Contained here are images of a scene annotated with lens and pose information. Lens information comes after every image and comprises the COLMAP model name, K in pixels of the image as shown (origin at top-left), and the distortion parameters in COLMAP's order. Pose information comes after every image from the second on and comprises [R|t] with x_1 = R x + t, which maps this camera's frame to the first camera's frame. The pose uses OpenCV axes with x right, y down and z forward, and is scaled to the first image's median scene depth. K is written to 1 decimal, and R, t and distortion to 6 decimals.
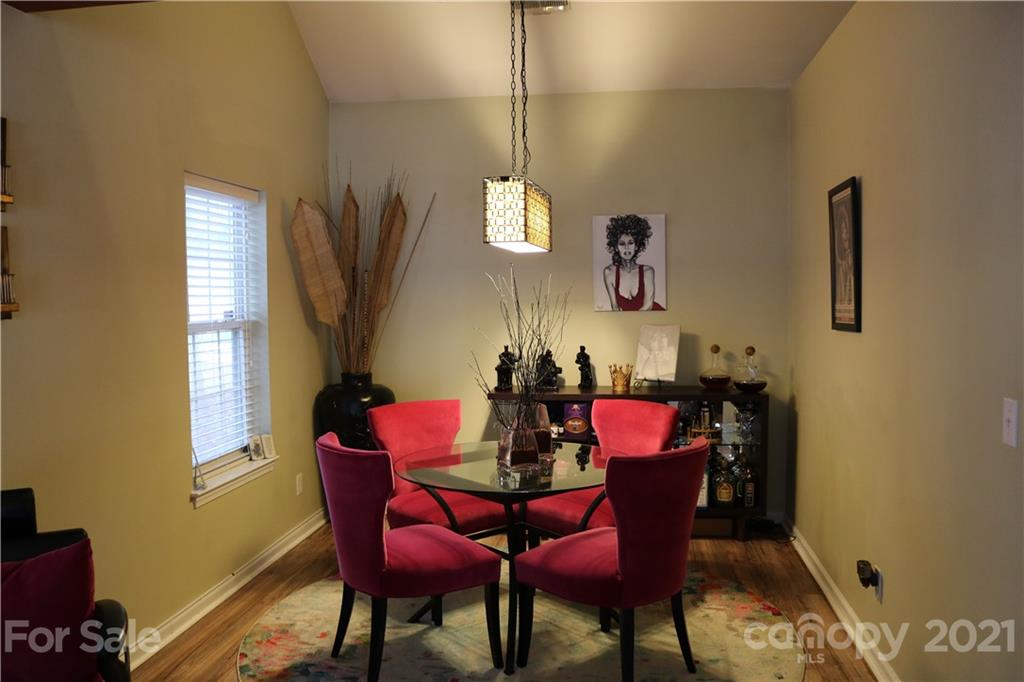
lens RADIAL K [[850.5, 0, 512.0], [0, 850.5, 341.0], [0, 0, 1]] dist [-0.145467, 0.116585]
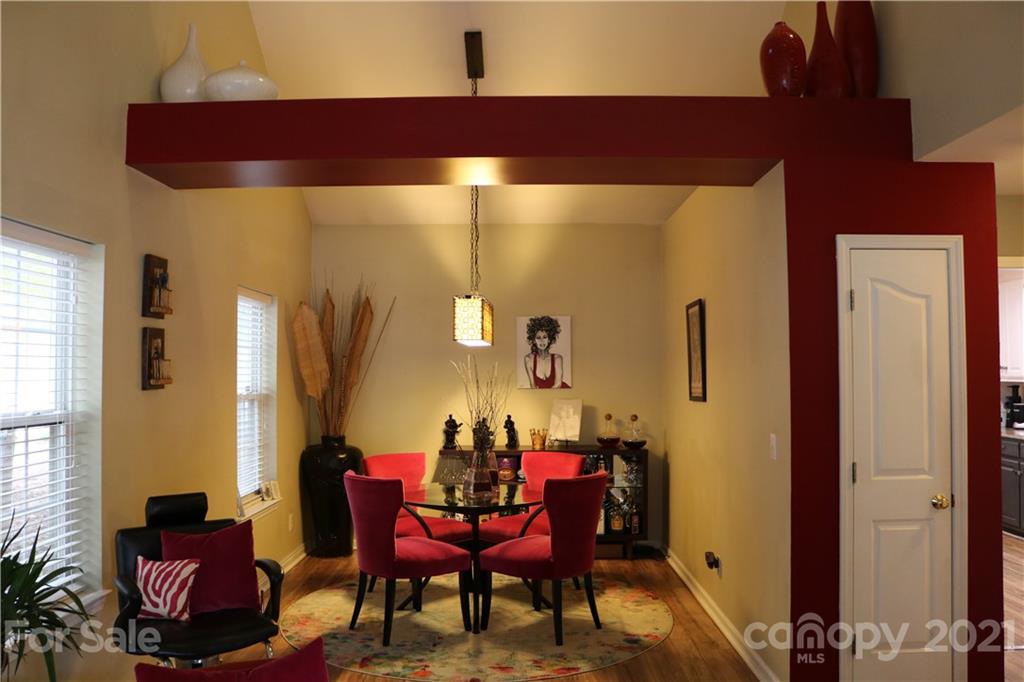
lens RADIAL K [[850.5, 0, 512.0], [0, 850.5, 341.0], [0, 0, 1]] dist [-0.145467, 0.116585]
pose [[0.991456, 0.011328, 0.129952, -0.091097], [0.000924, 0.995587, -0.093834, 0.016425], [-0.130441, 0.093153, 0.987070, -0.334988]]
